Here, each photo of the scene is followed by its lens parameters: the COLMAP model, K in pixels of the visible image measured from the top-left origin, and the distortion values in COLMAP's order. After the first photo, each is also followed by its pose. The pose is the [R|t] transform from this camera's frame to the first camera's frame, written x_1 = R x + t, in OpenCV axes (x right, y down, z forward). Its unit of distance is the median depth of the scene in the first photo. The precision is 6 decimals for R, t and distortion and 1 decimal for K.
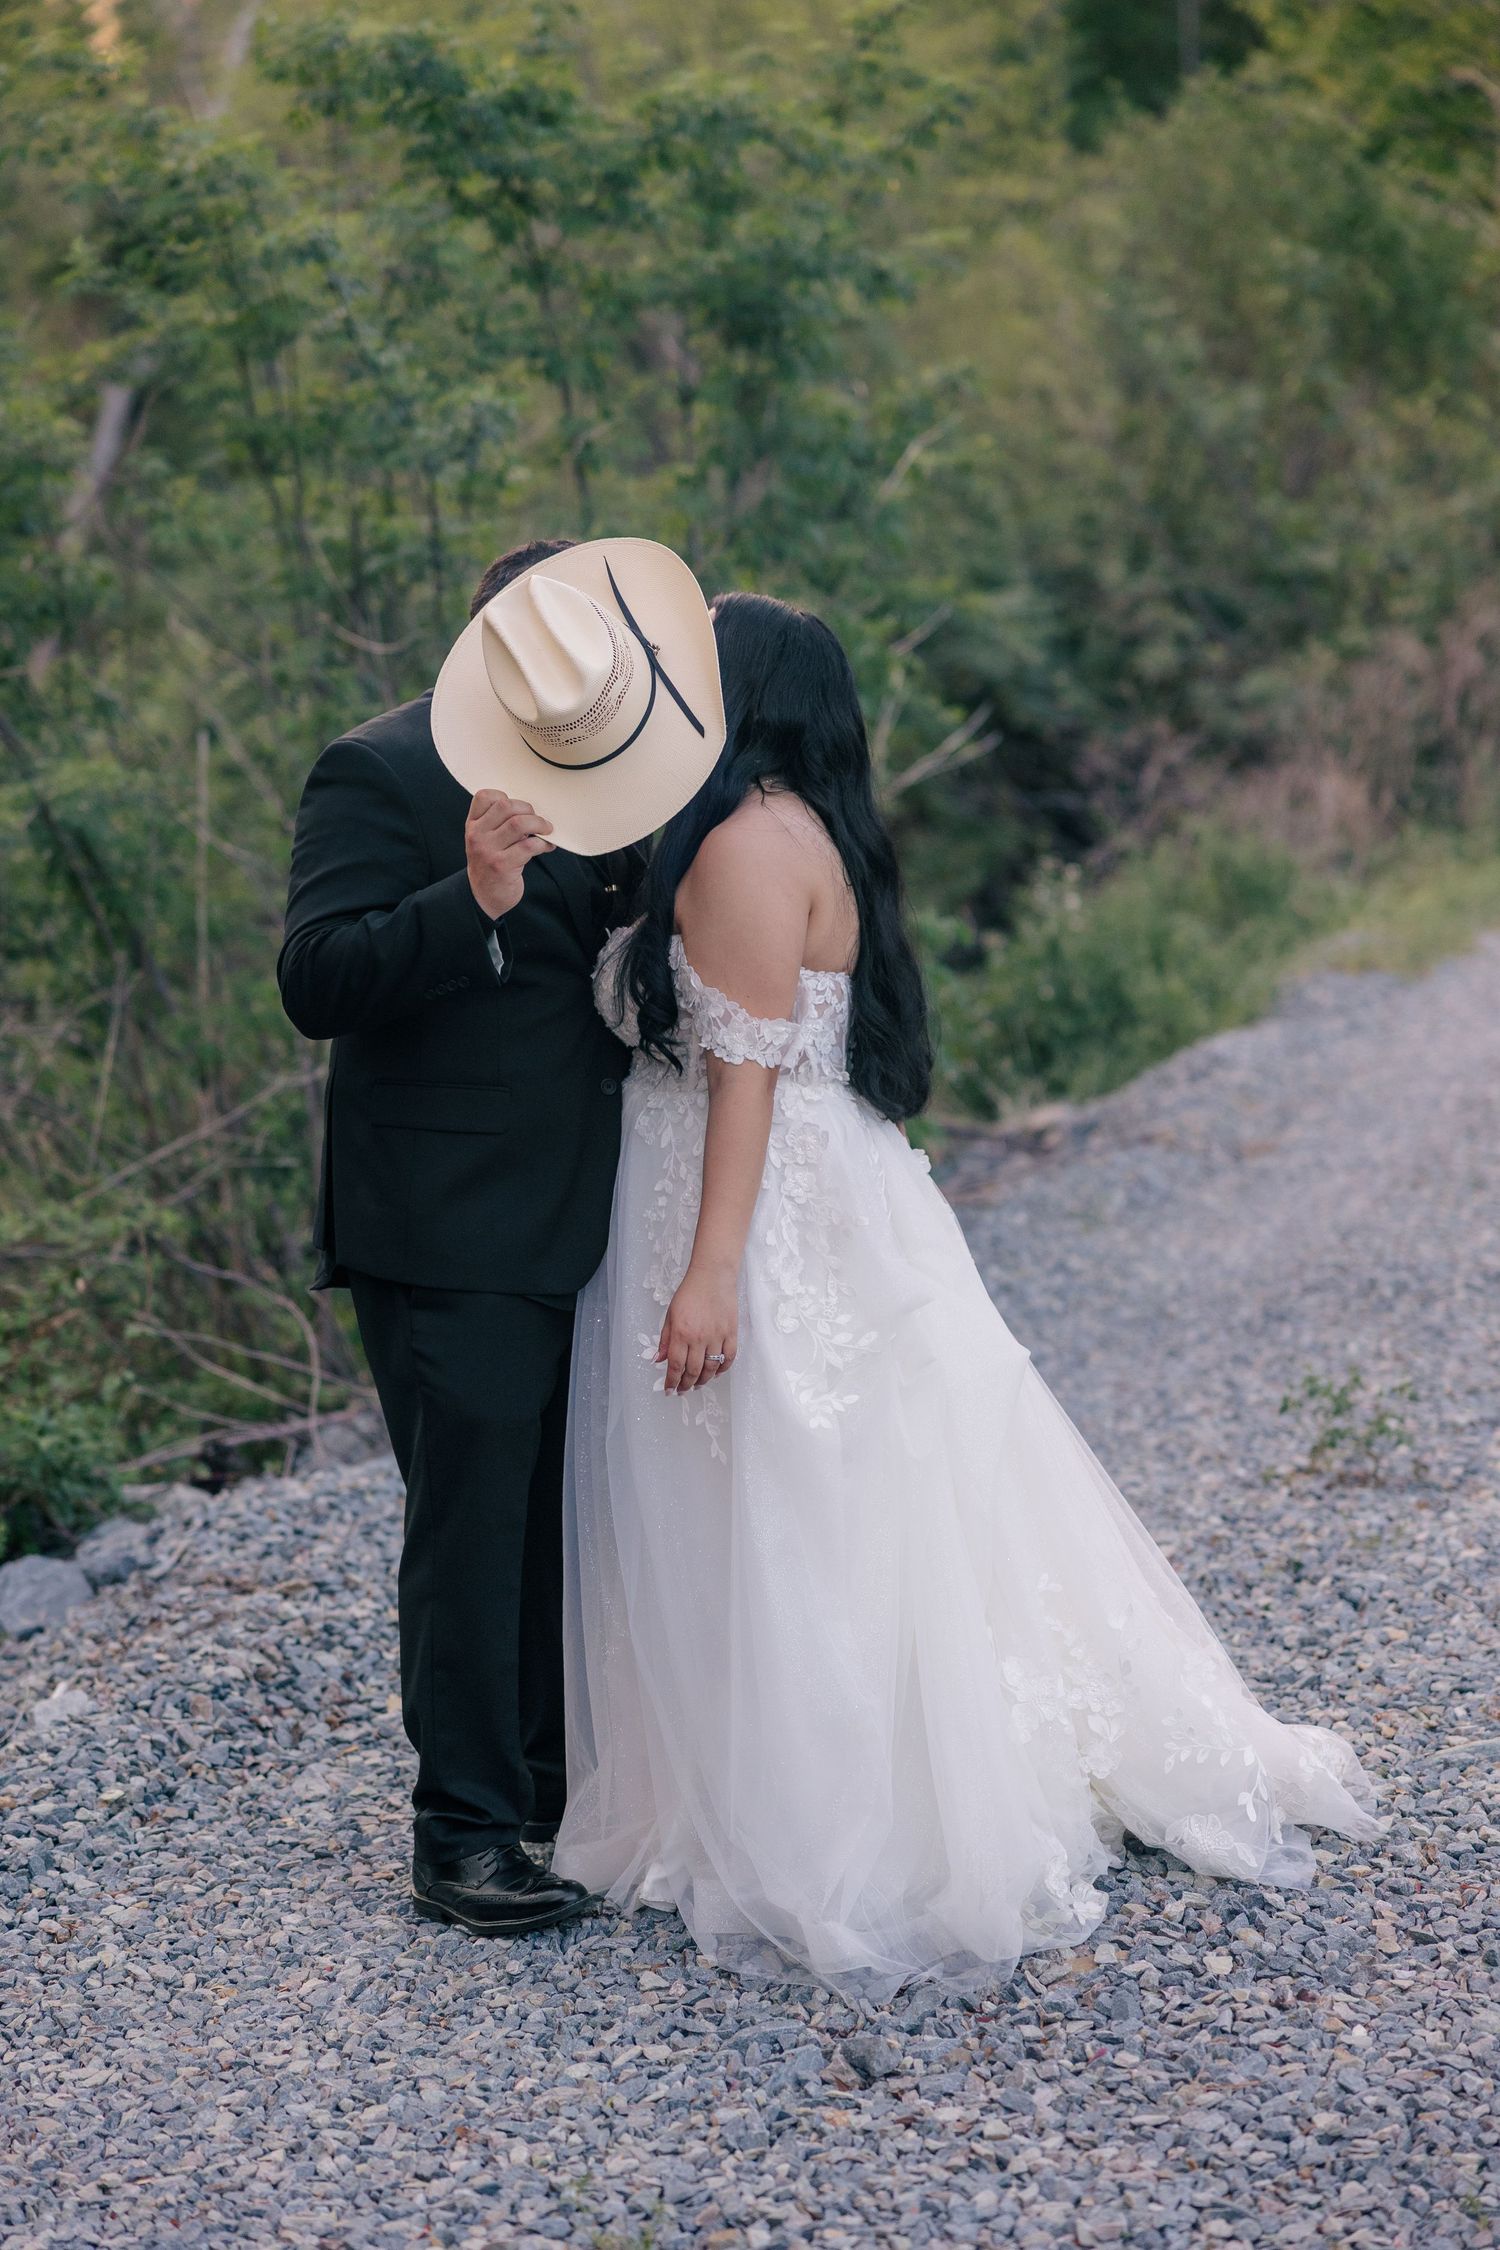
lens RADIAL K [[4357.5, 0, 750.0], [0, 4357.5, 1125.0], [0, 0, 1]] dist [0.050181, -0.083086]
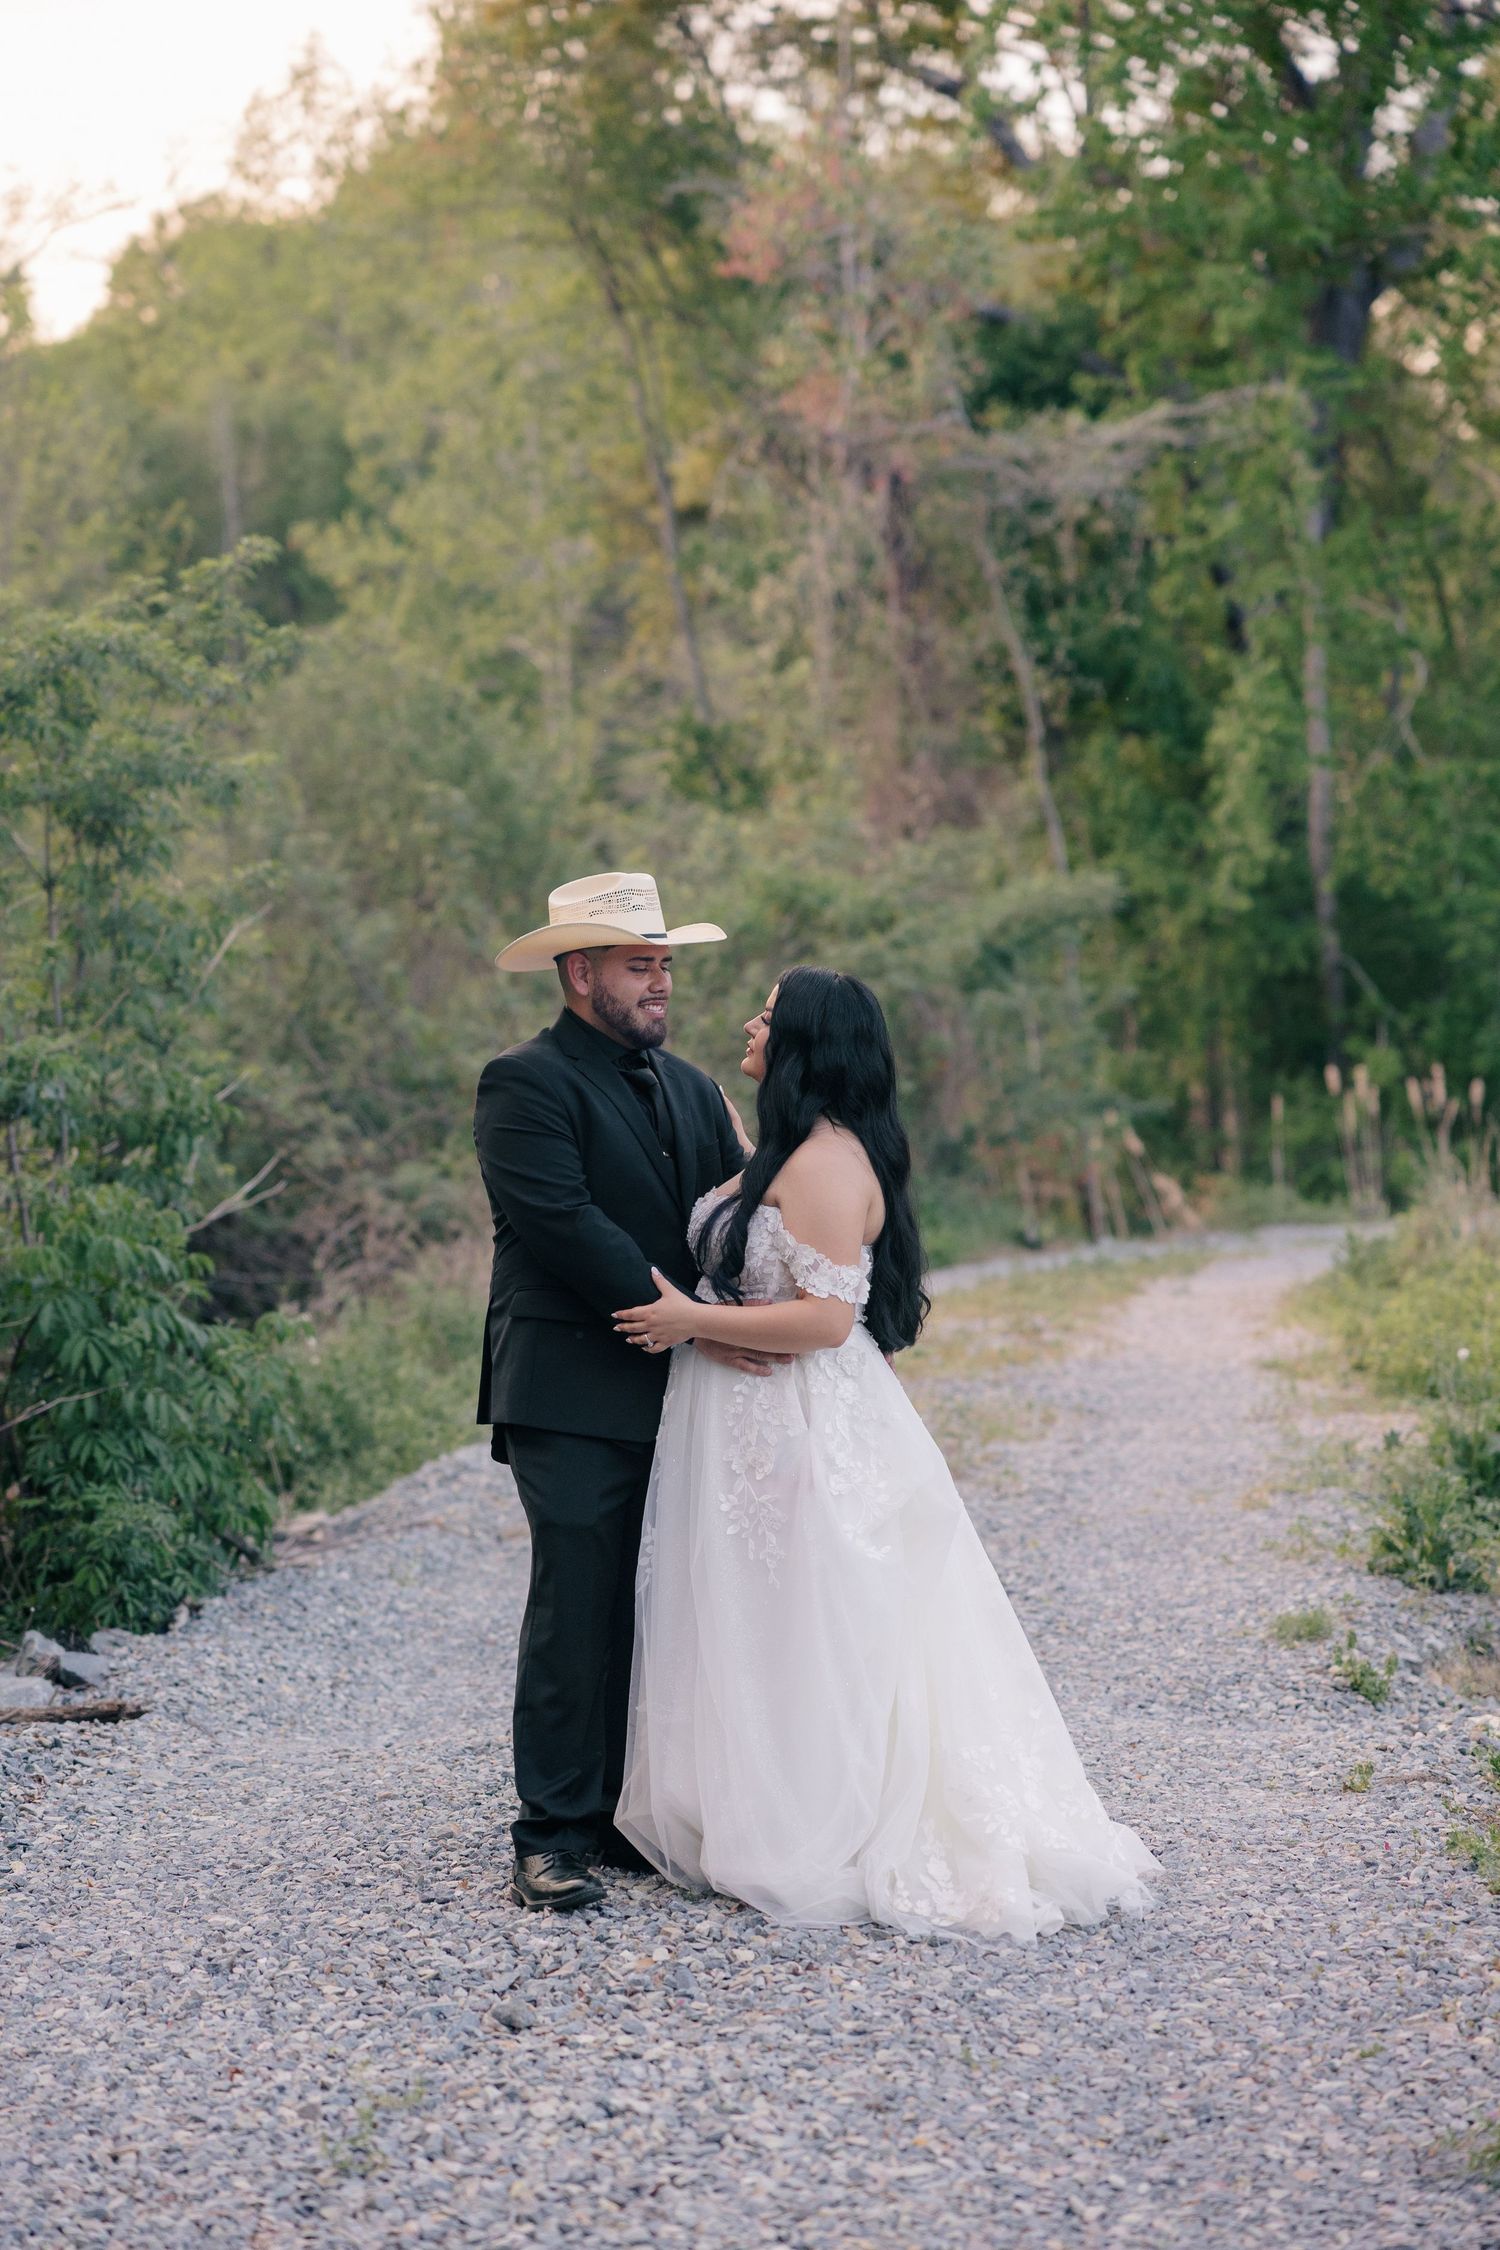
lens RADIAL K [[4357.5, 0, 750.0], [0, 4357.5, 1125.0], [0, 0, 1]] dist [0.050181, -0.083086]
pose [[0.974769, 0.016929, 0.222573, -0.203130], [0.010517, 0.992529, -0.121552, 0.095622], [-0.222968, 0.120826, 0.967309, -0.381524]]
